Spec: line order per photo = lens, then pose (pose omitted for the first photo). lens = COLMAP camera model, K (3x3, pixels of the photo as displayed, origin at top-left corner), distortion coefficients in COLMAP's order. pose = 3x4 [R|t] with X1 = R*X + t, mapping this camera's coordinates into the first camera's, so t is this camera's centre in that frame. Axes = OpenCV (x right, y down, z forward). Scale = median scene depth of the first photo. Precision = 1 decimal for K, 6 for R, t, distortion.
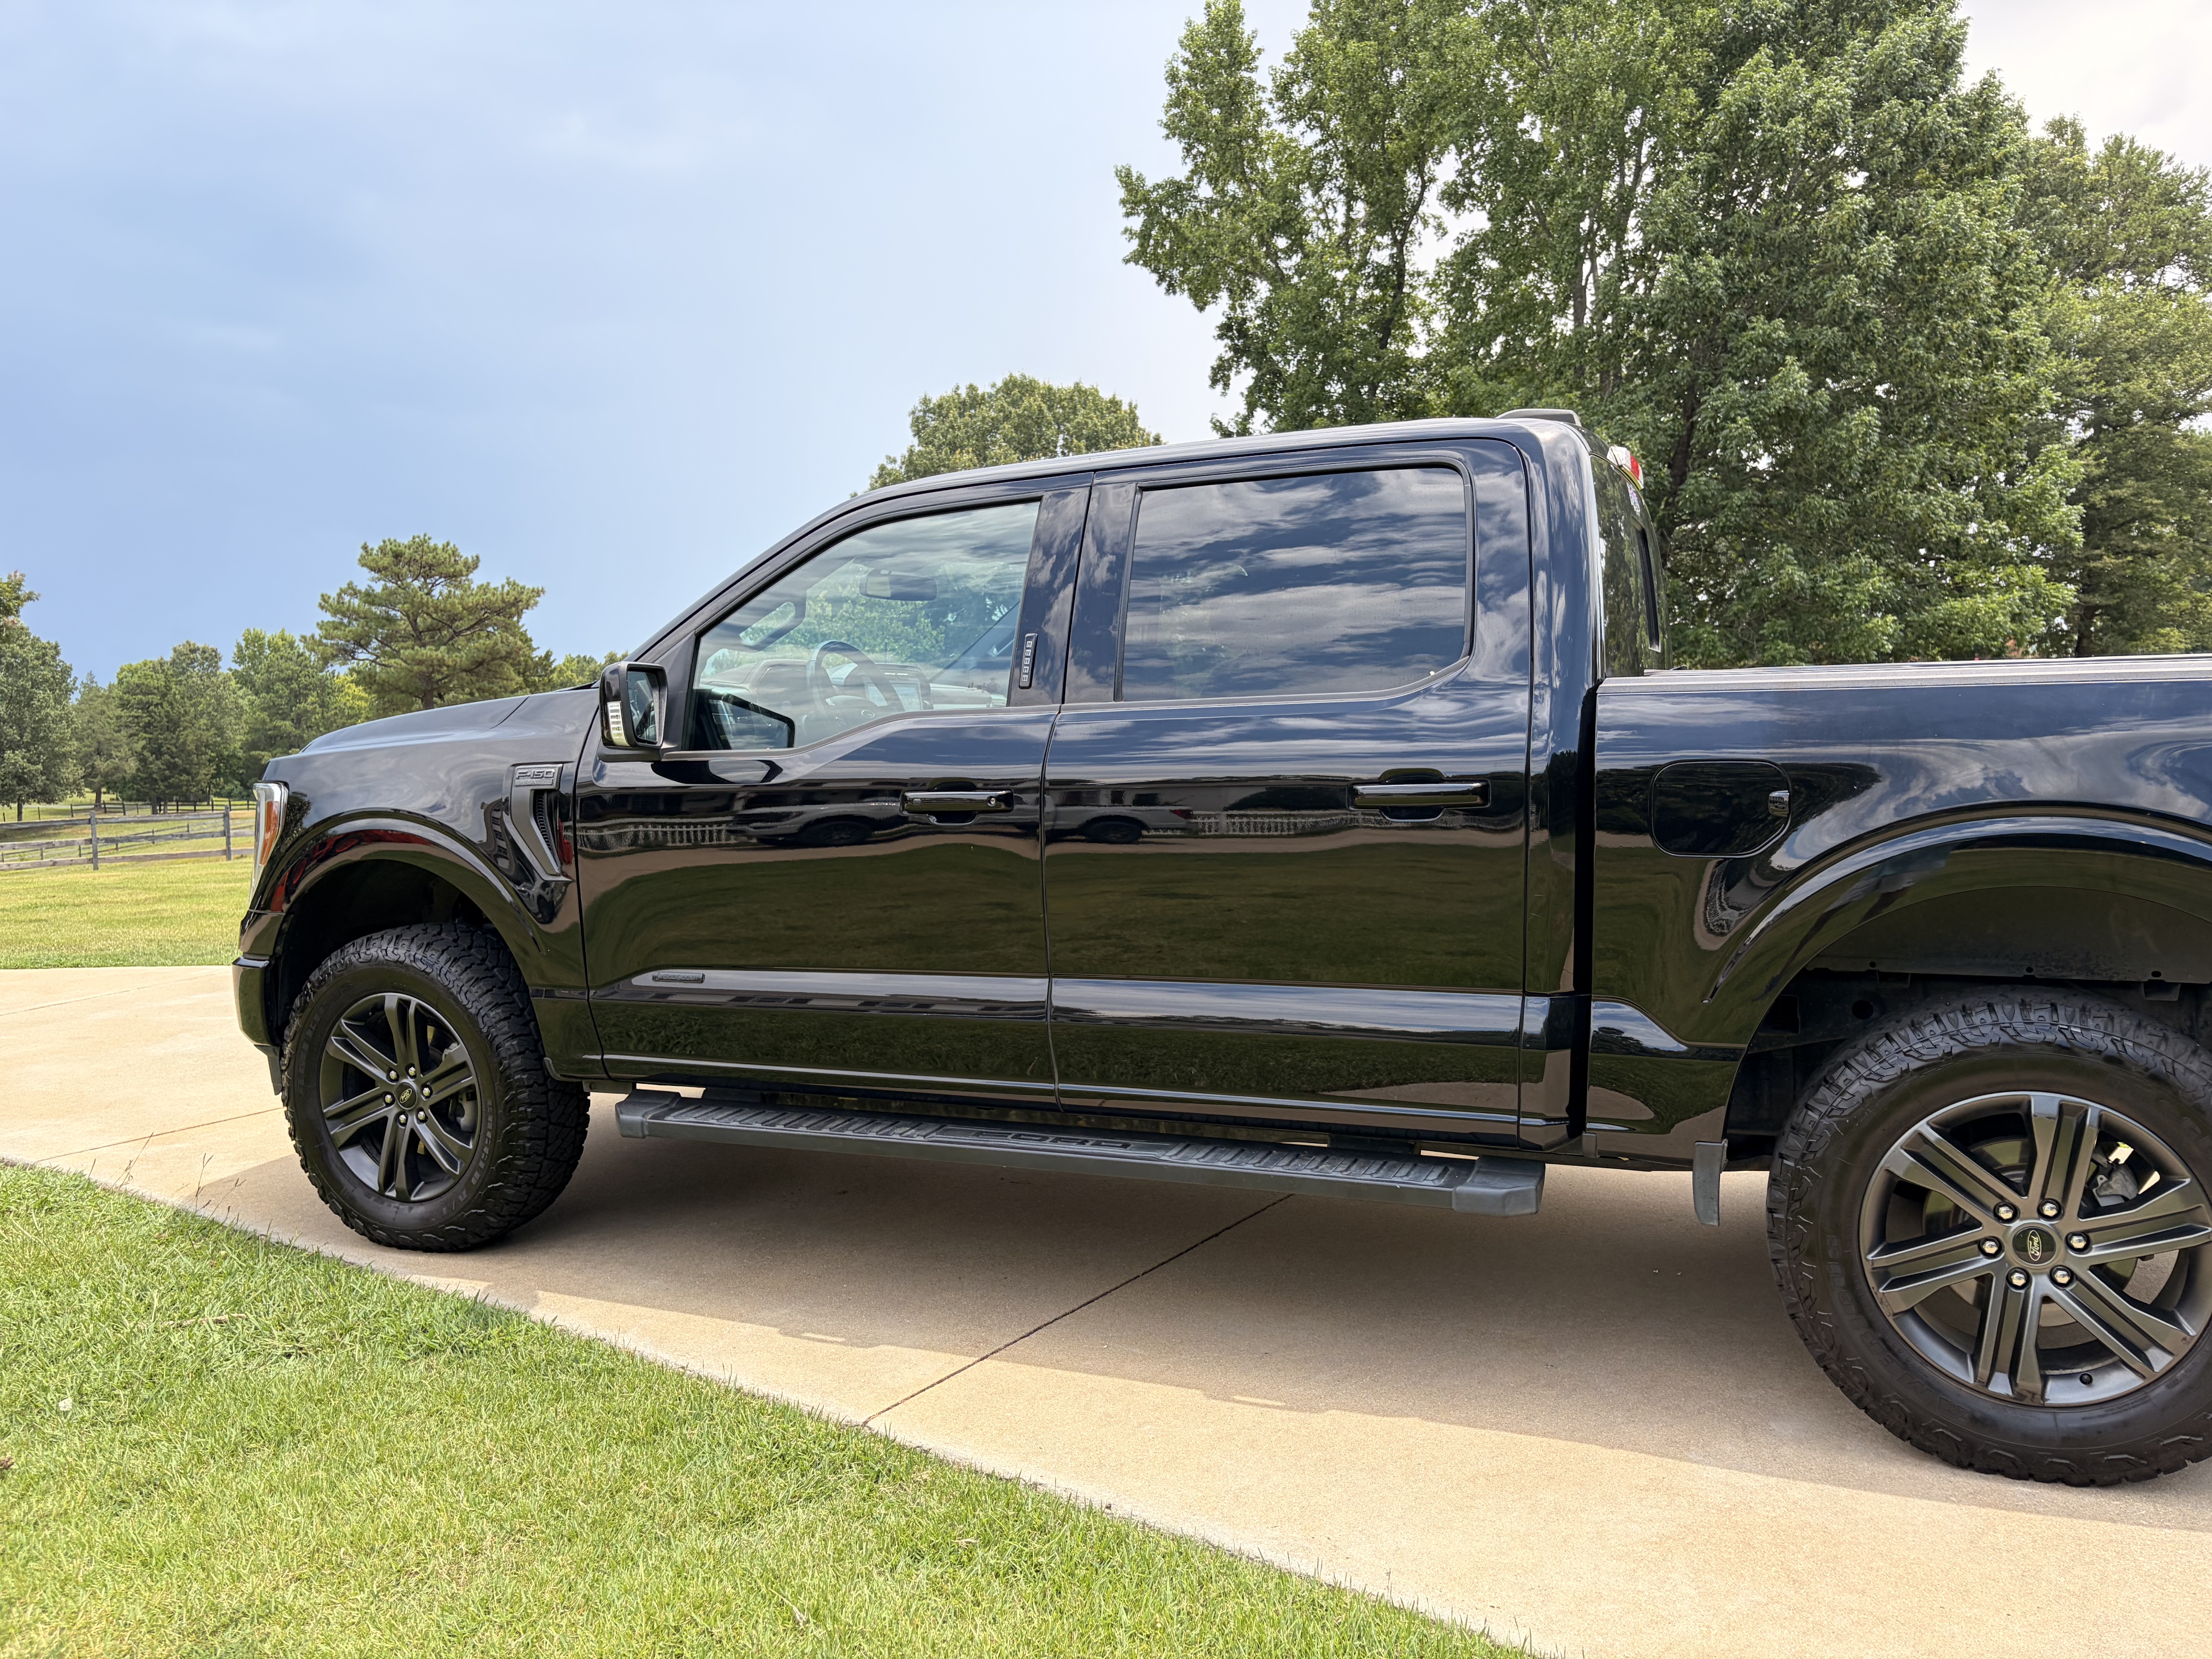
lens RADIAL K [[1666.1, 0, 1106.0], [0, 1666.1, 829.5], [0, 0, 1]] dist [0.070708, -0.100482]
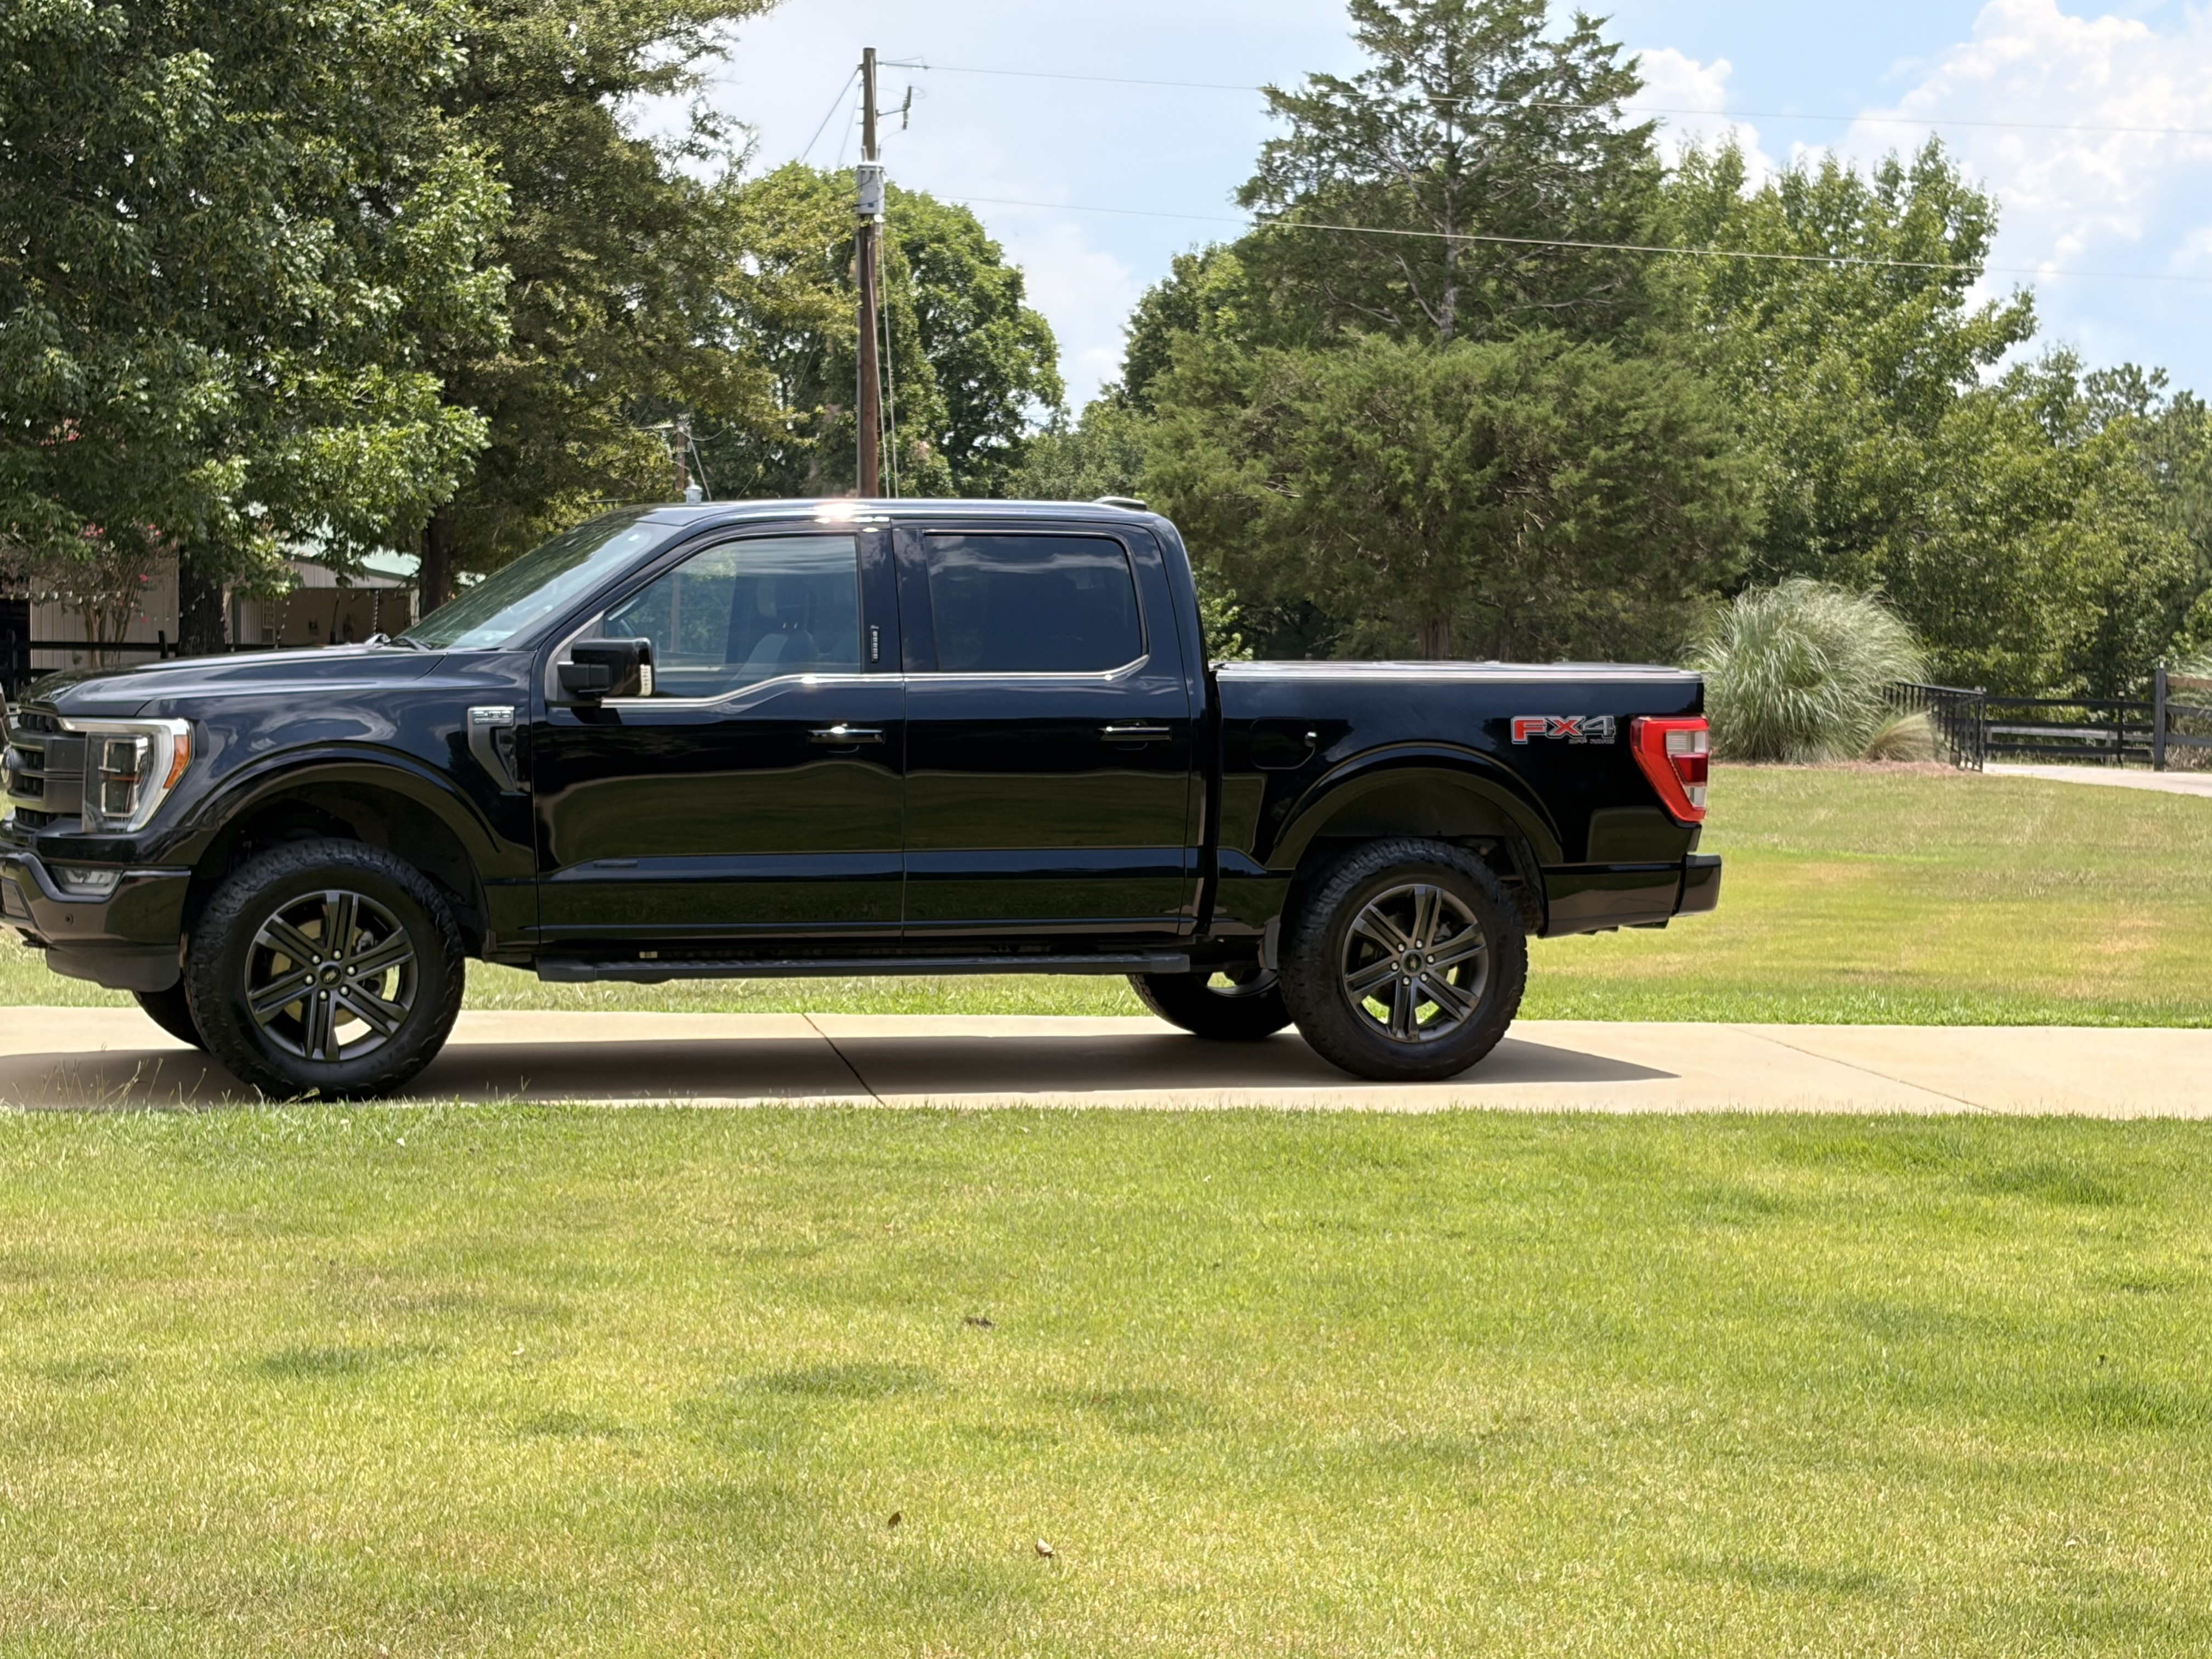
lens RADIAL K [[4513.5, 0, 1106.0], [0, 4513.5, 829.5], [0, 0, 1]] dist [0.303647, 0.000131]
pose [[0.746158, -0.002070, 0.665765, -0.278701], [0.016503, 0.999745, -0.015387, 0.014198], [-0.665564, 0.022468, 0.746003, -0.233381]]
